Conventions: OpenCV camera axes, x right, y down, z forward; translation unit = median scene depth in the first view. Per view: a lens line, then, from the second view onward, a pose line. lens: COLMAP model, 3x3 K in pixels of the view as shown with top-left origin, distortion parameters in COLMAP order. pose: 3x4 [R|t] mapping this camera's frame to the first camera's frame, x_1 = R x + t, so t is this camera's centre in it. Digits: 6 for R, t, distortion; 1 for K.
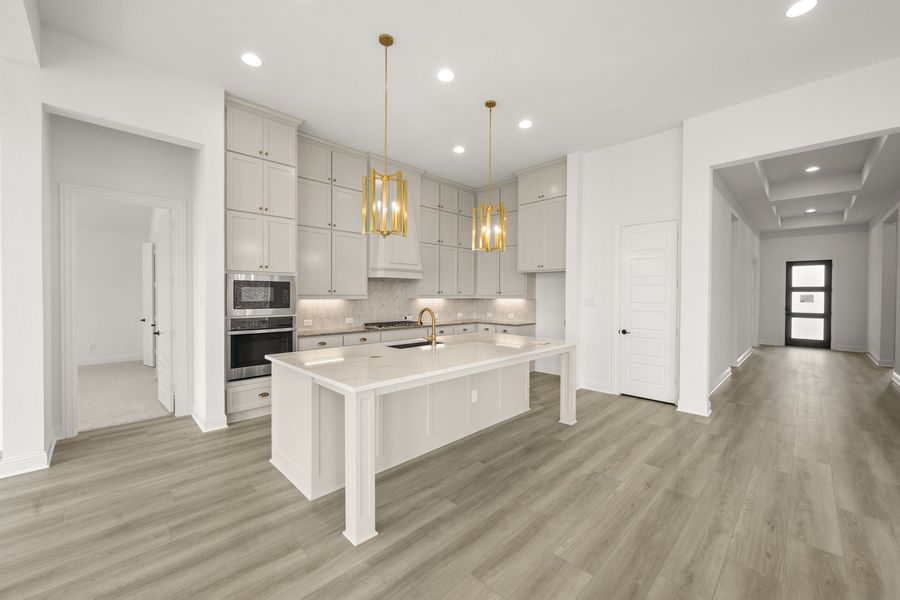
lens RADIAL K [[355.1, 0, 450.1], [0, 355.1, 298.8], [0, 0, 1]] dist [-0.000100, 0.000063]
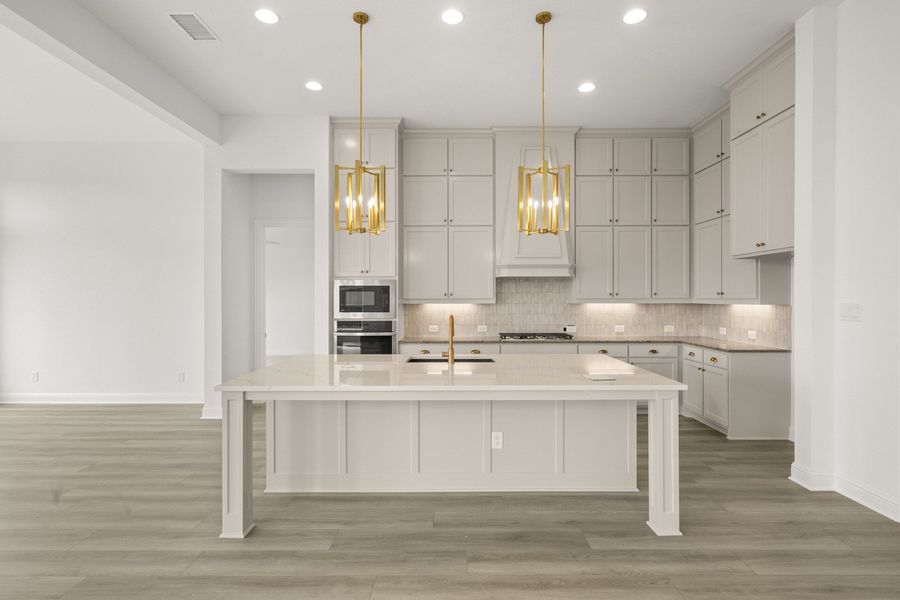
lens RADIAL K [[439.7, 0, 449.3], [0, 439.7, 299.0], [0, 0, 1]] dist [-0.002038, -0.000114]
pose [[0.706492, -0.001898, -0.707719, 0.516831], [-0.004094, 0.999969, -0.006770, -0.003397], [0.707709, 0.007680, 0.706462, 0.250708]]
